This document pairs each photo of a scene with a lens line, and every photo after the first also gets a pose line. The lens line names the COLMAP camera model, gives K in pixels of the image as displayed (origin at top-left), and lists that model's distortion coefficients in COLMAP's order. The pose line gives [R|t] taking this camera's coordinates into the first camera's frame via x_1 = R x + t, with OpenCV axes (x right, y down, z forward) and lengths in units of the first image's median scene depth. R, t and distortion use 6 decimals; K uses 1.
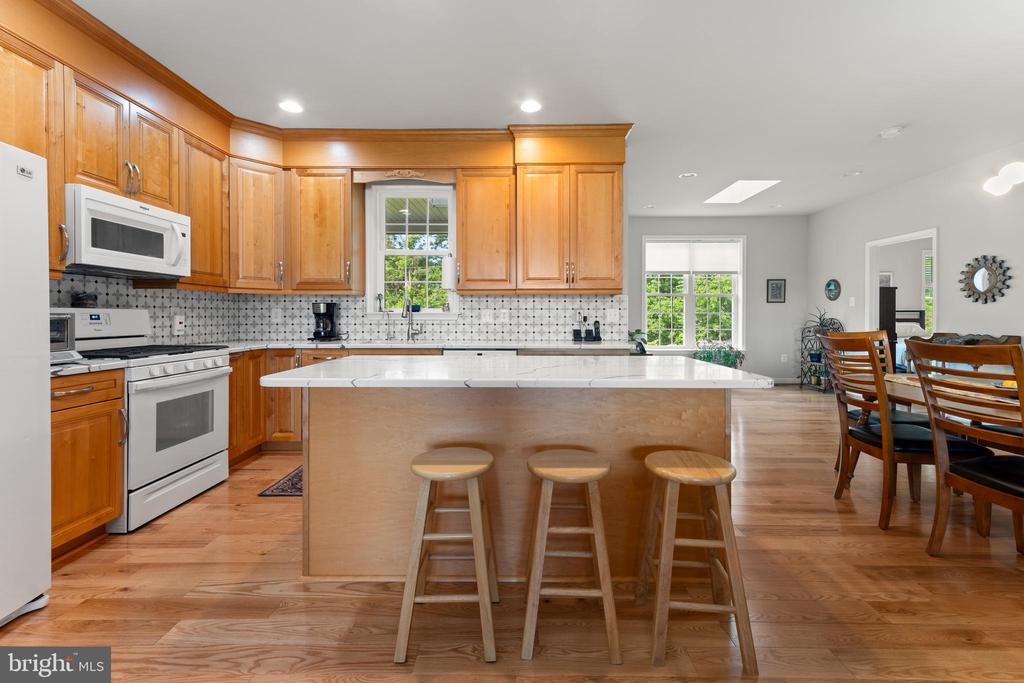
lens RADIAL K [[432.3, 0, 512.6], [0, 432.3, 319.4], [0, 0, 1]] dist [0.009868, -0.000445]
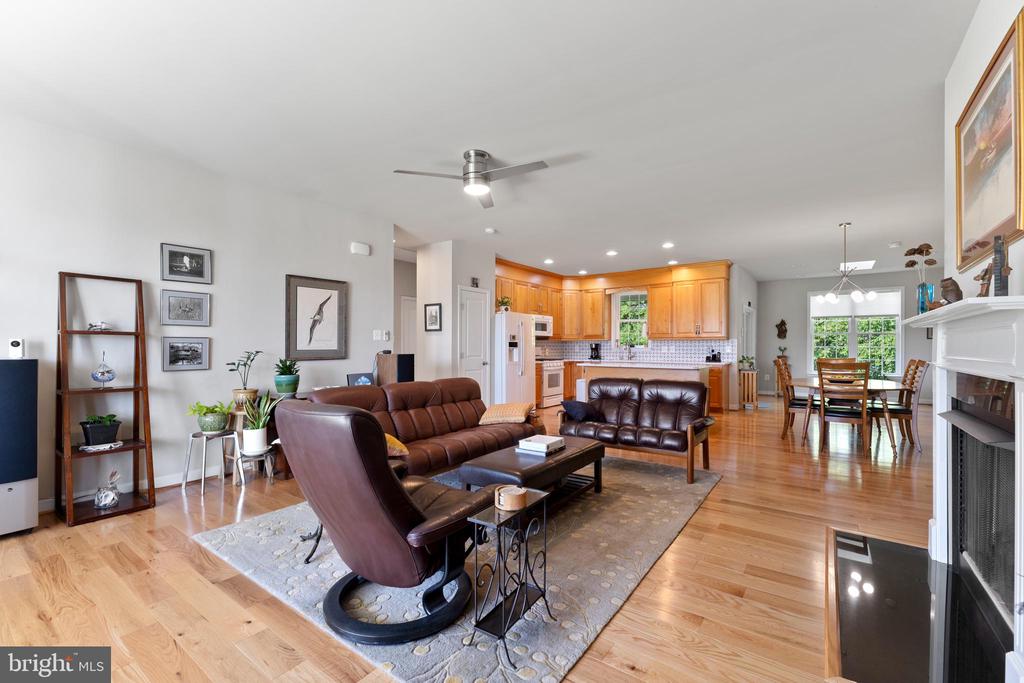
lens RADIAL K [[447.4, 0, 527.1], [0, 447.4, 341.4], [0, 0, 1]] dist [-0.001789, -0.000471]
pose [[0.829015, -0.006009, -0.559195, 0.662435], [-0.005364, 0.999811, -0.018695, -0.002989], [0.559201, 0.018498, 0.828826, -1.305892]]
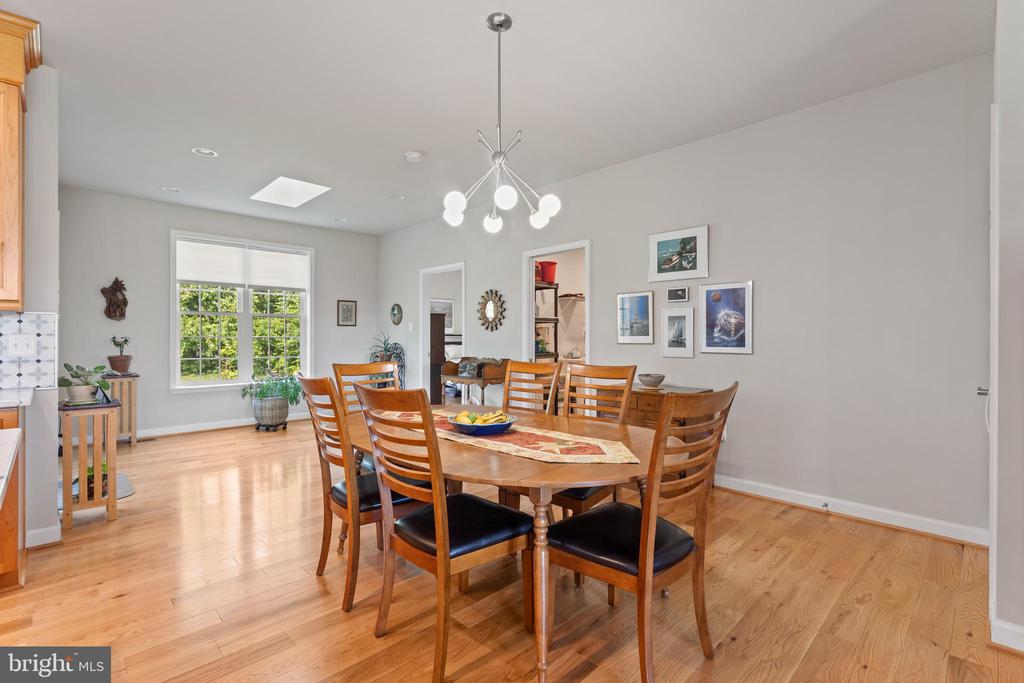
lens RADIAL K [[476.6, 0, 506.3], [0, 476.6, 337.4], [0, 0, 1]] dist [-0.005163, -0.000017]
pose [[0.713238, 0.000884, 0.700922, 0.269392], [0.003723, 0.999980, -0.005050, -0.015951], [-0.700912, 0.006211, 0.713221, 0.093488]]
